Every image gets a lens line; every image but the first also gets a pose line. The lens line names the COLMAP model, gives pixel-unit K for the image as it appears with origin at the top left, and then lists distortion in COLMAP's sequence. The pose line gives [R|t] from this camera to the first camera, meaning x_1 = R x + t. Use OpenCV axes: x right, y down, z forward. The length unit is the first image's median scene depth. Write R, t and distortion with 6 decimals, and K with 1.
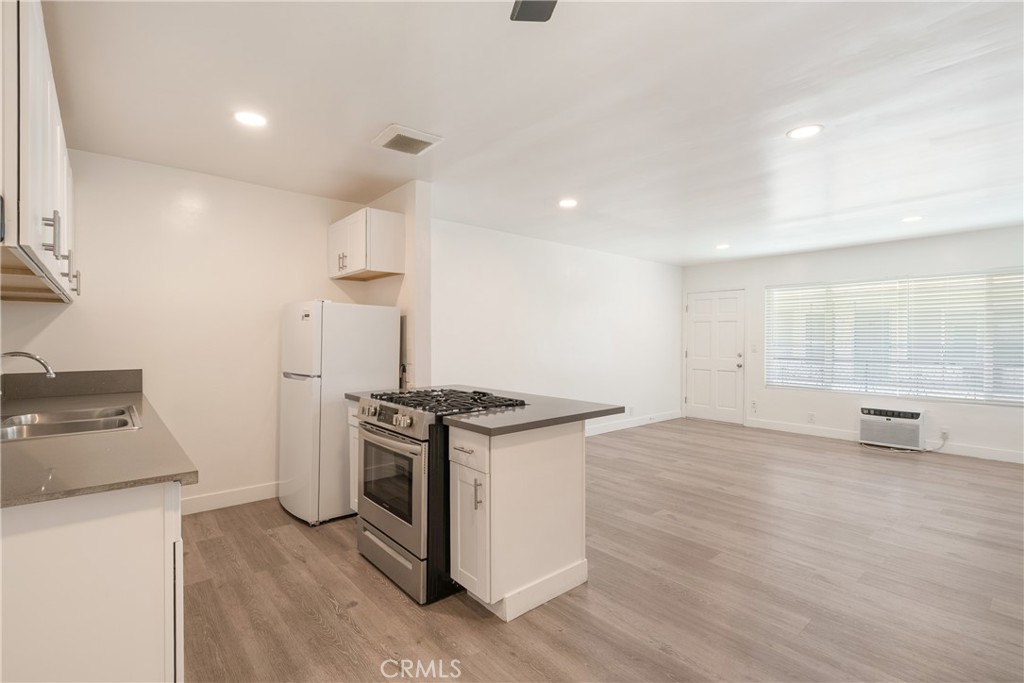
lens RADIAL K [[475.5, 0, 511.3], [0, 475.5, 335.6], [0, 0, 1]] dist [-0.000270, 0.000008]
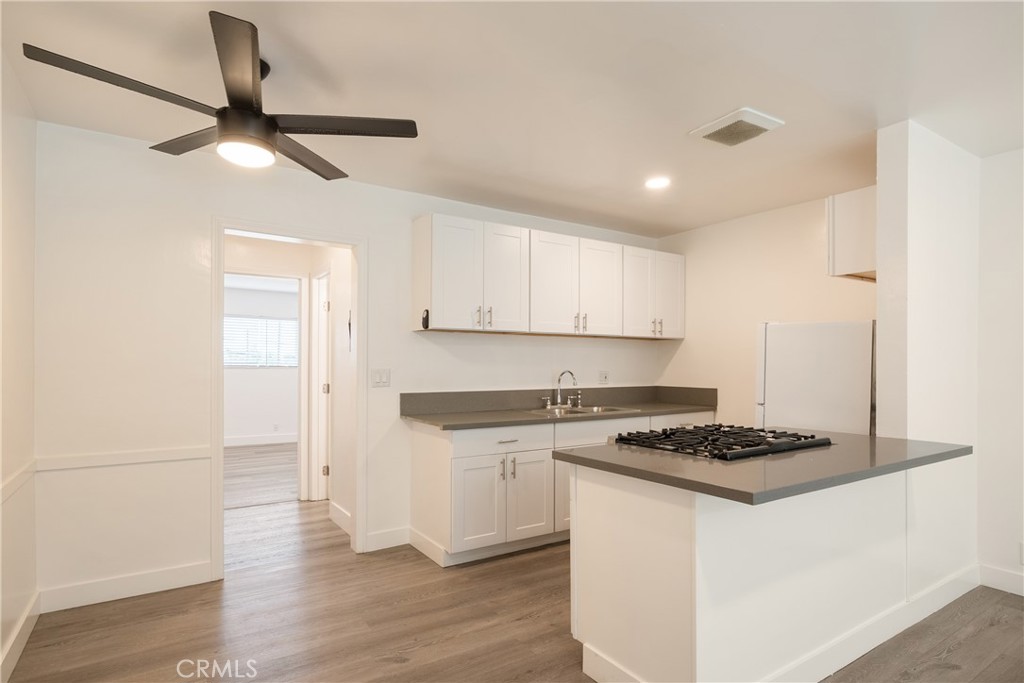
lens RADIAL K [[541.8, 0, 512.0], [0, 541.8, 341.5], [0, 0, 1]] dist [0.000191, 0.000007]
pose [[-0.124893, -0.036960, -0.991482, 0.810797], [-0.002743, 0.999315, -0.036907, 0.001484], [0.992166, -0.001890, -0.124909, 0.750399]]
